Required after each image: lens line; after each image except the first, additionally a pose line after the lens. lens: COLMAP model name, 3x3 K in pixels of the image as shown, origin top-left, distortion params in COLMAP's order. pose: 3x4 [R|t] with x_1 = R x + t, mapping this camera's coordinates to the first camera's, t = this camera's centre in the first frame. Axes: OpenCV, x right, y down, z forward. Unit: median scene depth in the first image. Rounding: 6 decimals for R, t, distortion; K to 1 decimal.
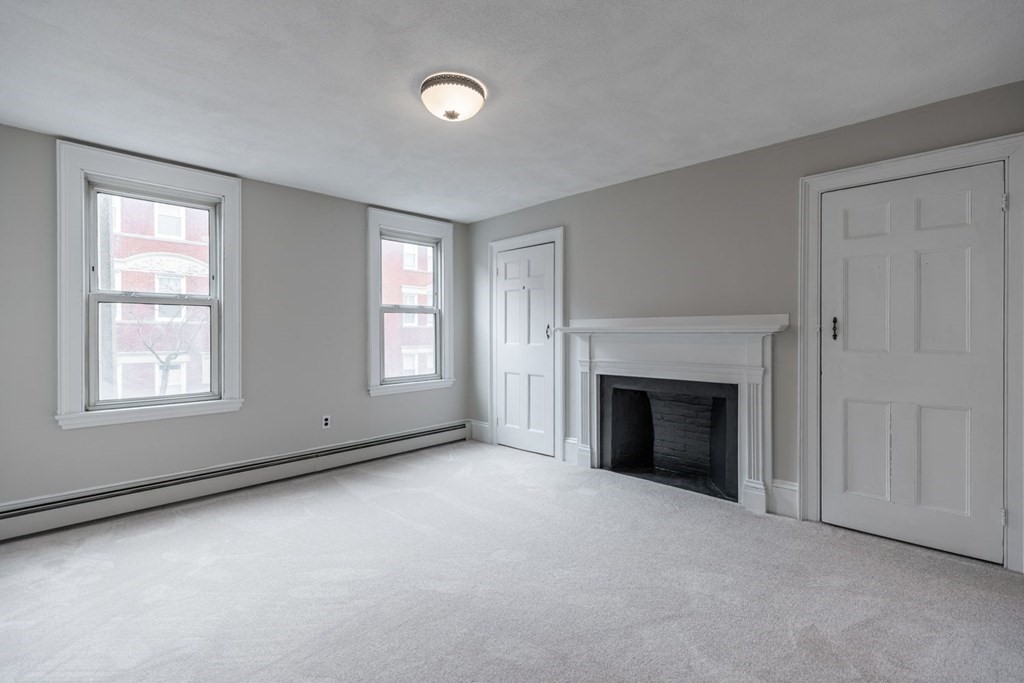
lens RADIAL K [[495.9, 0, 524.4], [0, 495.9, 334.9], [0, 0, 1]] dist [0.000952, 0.000102]
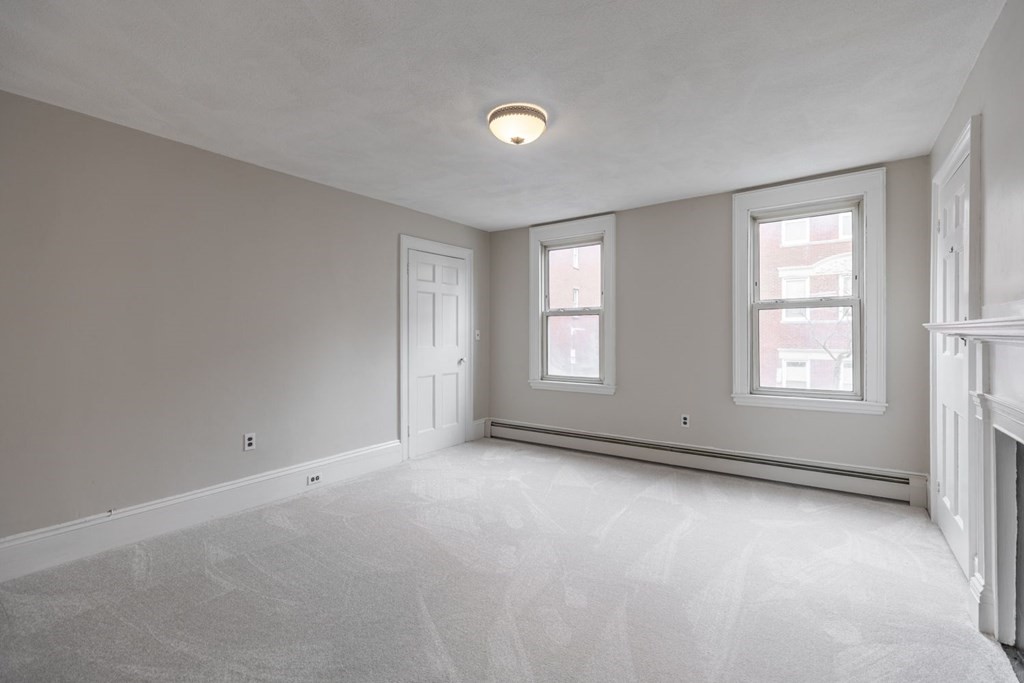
lens RADIAL K [[450.7, 0, 512.0], [0, 450.7, 341.5], [0, 0, 1]] dist [-0.023027, -0.000025]
pose [[0.076945, 0.017189, -0.996887, 0.407876], [-0.000479, 0.999852, 0.017203, -0.003721], [0.997035, -0.000846, 0.076942, 0.470923]]
